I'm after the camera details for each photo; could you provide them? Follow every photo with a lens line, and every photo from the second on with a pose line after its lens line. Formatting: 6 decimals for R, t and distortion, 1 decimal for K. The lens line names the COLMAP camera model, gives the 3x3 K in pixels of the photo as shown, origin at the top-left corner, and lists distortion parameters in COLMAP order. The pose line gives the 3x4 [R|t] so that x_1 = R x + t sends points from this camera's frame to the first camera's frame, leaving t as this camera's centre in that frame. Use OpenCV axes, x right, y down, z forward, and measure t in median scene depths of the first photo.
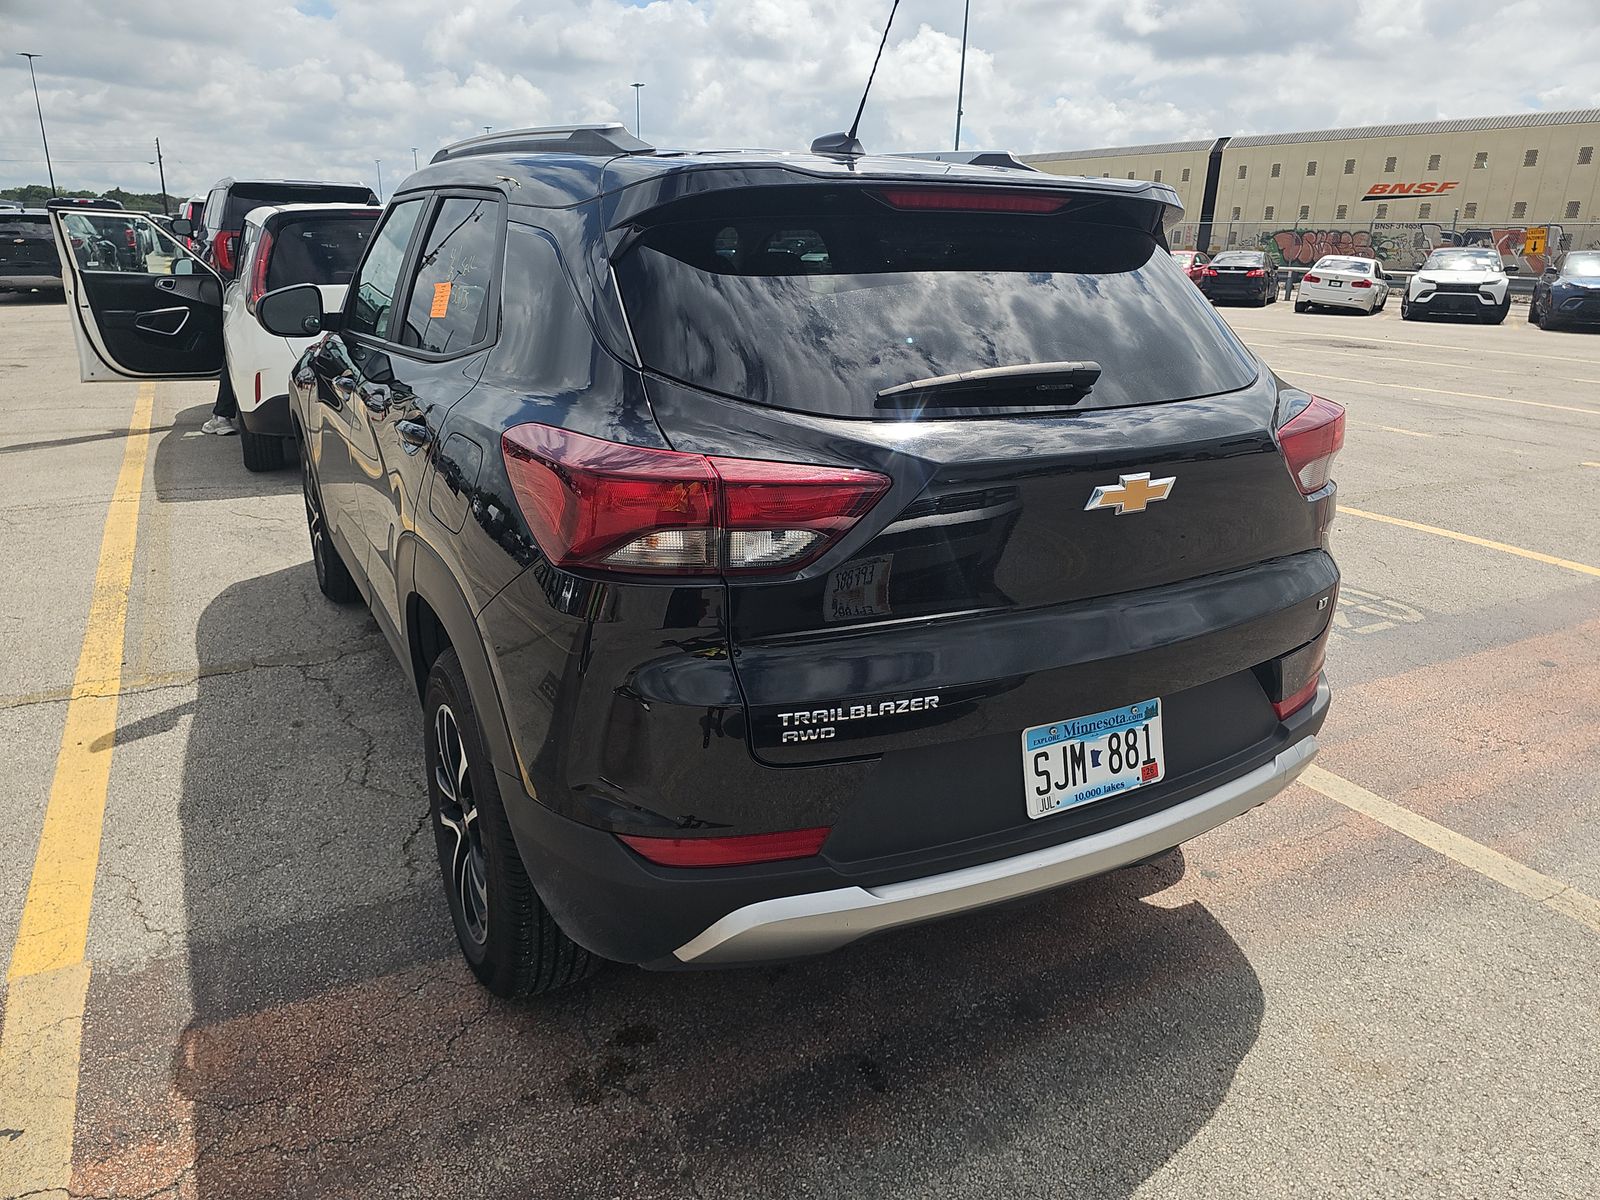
lens RADIAL K [[1065.1, 0, 831.0], [0, 1065.1, 555.5], [0, 0, 1]] dist [0.033272, -0.032380]
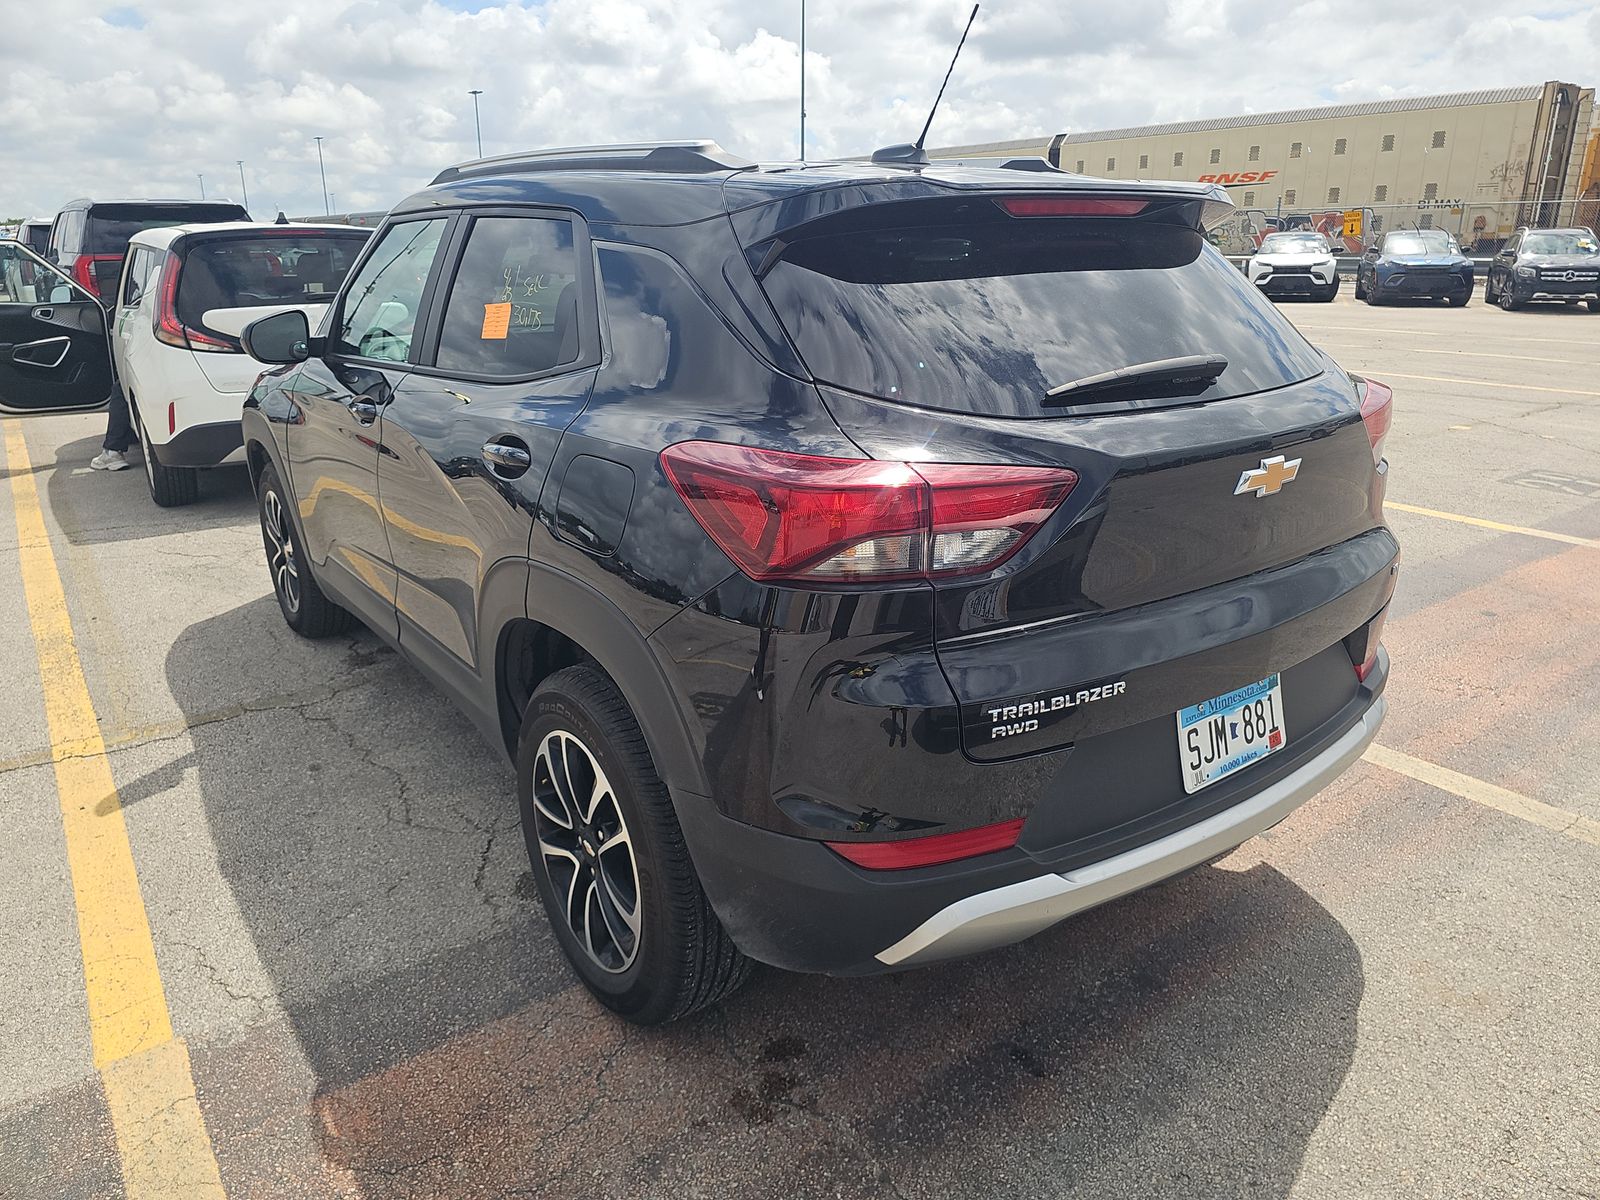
lens RADIAL K [[1065.1, 0, 820.5], [0, 1065.1, 528.0], [0, 0, 1]] dist [0.033272, -0.032380]
pose [[0.992025, -0.060953, 0.110326, -0.224789], [0.063629, 0.997755, -0.020894, -0.010684], [-0.108805, 0.027748, 0.993676, -0.003935]]
